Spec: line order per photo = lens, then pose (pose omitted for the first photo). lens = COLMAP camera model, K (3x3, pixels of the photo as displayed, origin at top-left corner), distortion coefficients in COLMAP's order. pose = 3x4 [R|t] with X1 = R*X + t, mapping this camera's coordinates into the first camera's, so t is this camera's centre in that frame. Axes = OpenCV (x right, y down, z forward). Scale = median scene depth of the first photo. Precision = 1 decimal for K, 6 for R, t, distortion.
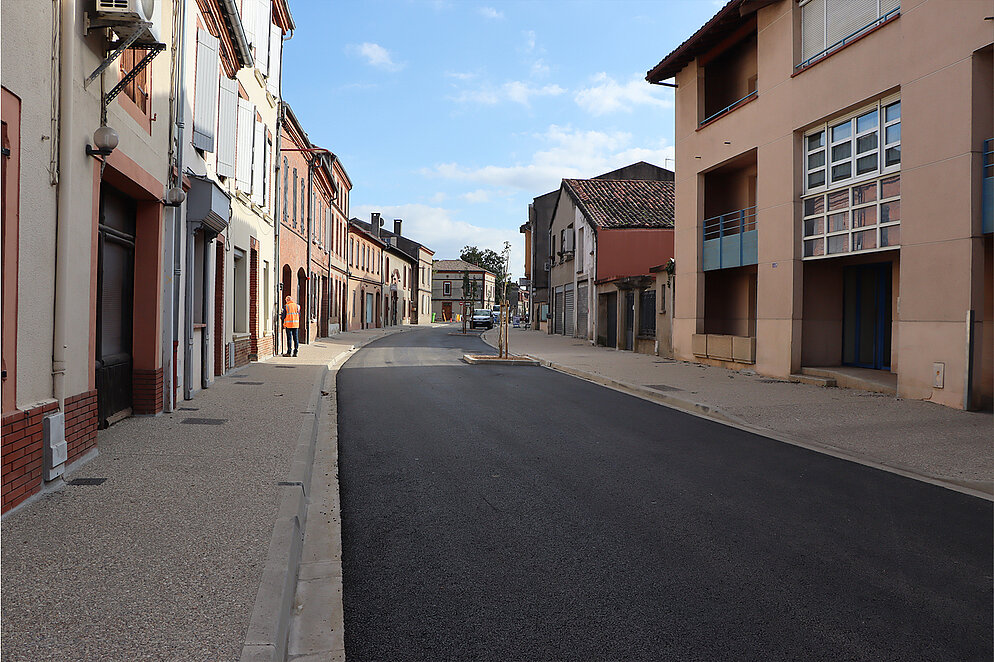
lens RADIAL K [[809.3, 0, 497.0], [0, 809.3, 331.0], [0, 0, 1]] dist [-0.185945, 0.160302]
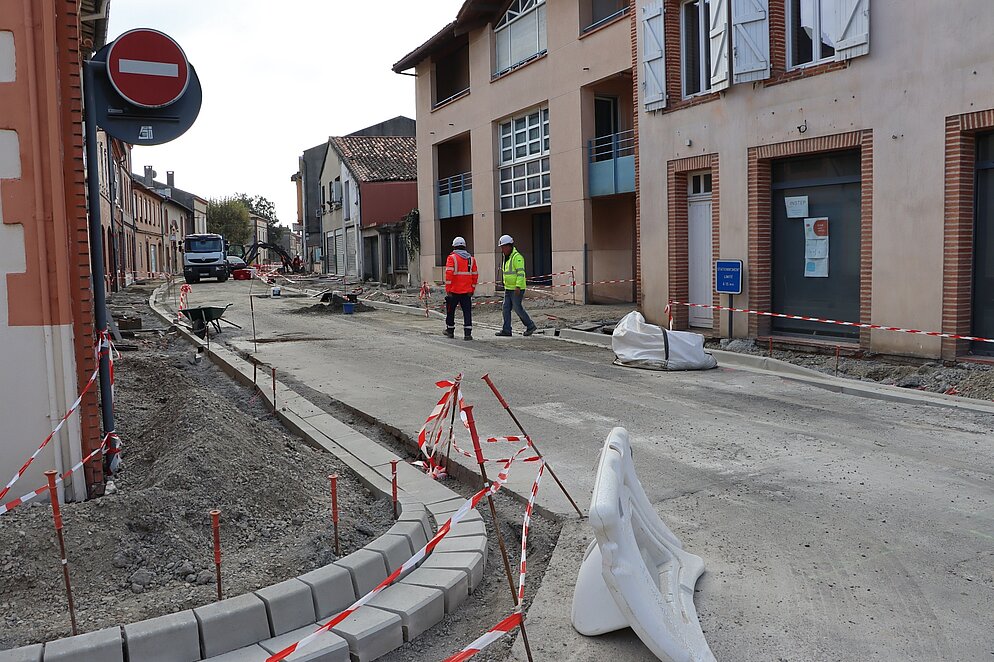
lens RADIAL K [[809.3, 0, 497.0], [0, 809.3, 331.0], [0, 0, 1]] dist [-0.185945, 0.160302]
pose [[0.960555, -0.062439, 0.270990, -0.014517], [0.042096, 0.995886, 0.080248, 0.004282], [-0.274886, -0.065675, 0.959231, -0.197172]]
